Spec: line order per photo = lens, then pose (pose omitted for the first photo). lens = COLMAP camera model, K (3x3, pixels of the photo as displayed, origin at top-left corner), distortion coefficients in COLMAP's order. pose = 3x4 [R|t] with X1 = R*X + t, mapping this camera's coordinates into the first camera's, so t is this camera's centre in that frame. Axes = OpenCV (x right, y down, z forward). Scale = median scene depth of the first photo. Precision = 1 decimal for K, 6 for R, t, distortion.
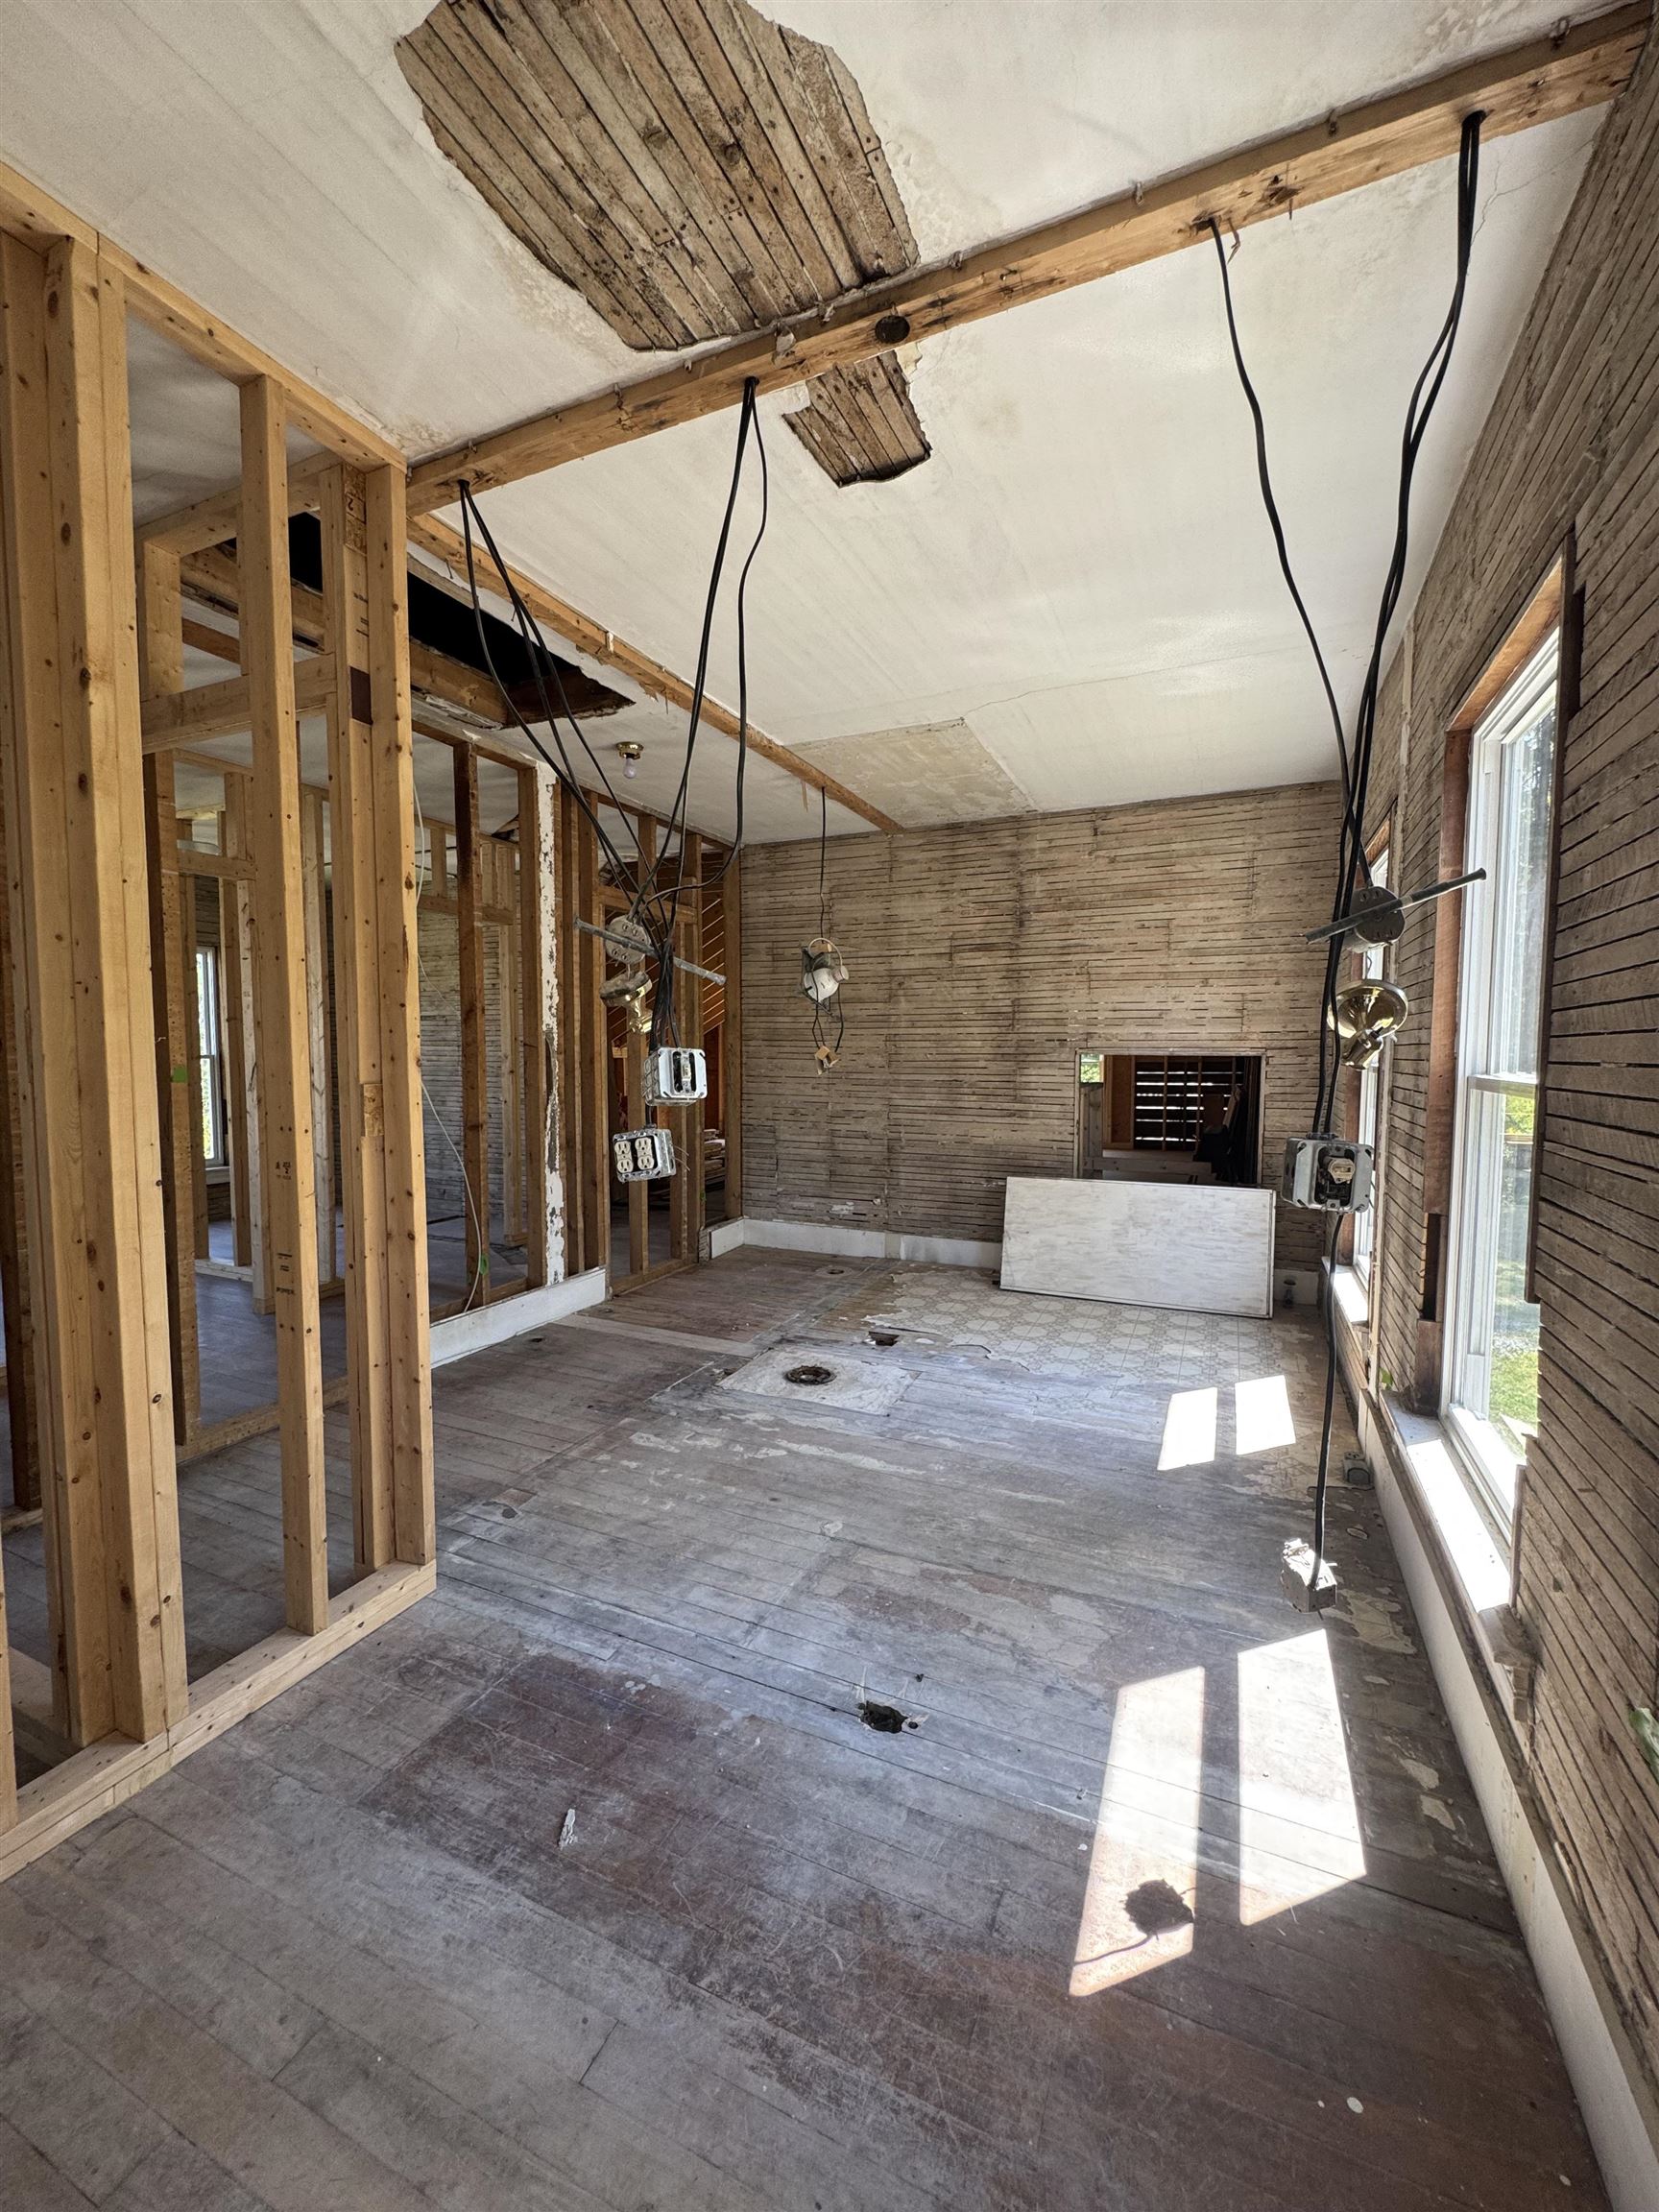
lens RADIAL K [[885.4, 0, 831.1], [0, 885.4, 1109.5], [0, 0, 1]] dist [-0.004612, 0.001211]
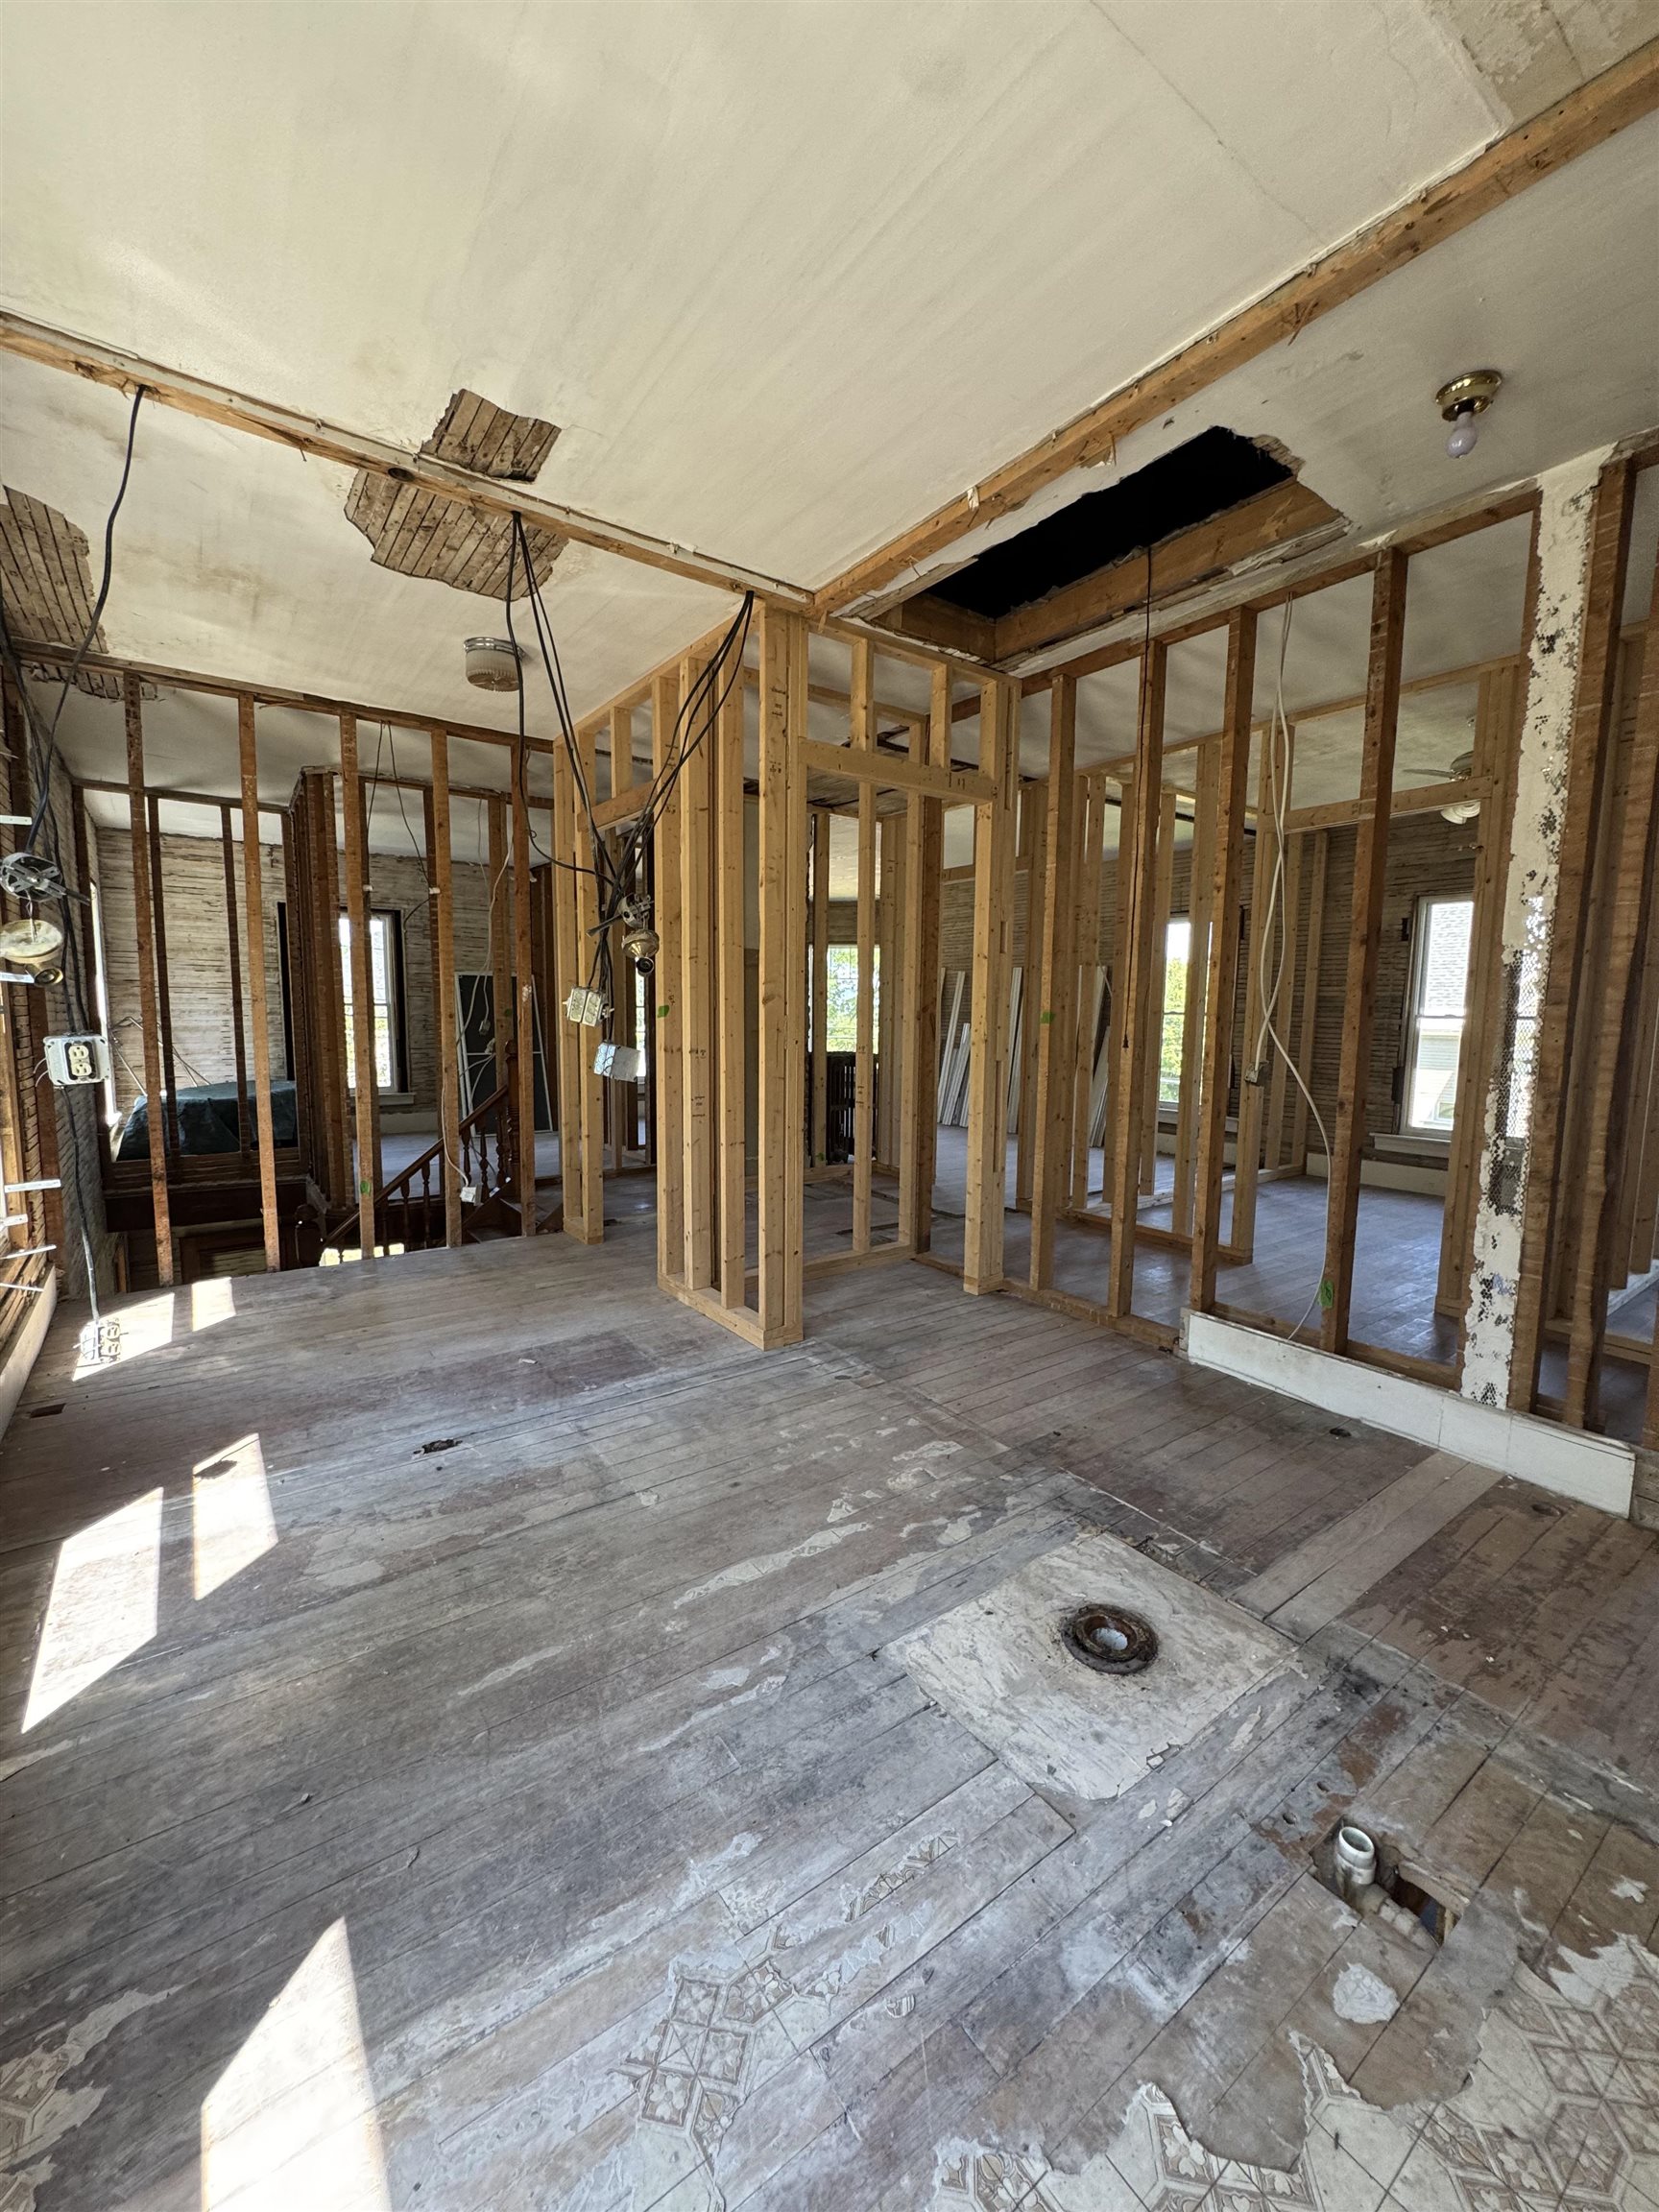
lens RADIAL K [[885.4, 0, 830.6], [0, 885.4, 1108.3], [0, 0, 1]] dist [-0.004612, 0.001211]
pose [[-0.497540, 0.090032, -0.862756, 0.564239], [-0.070032, 0.987183, 0.143403, -0.068803], [0.864609, 0.131769, -0.484858, 1.308452]]
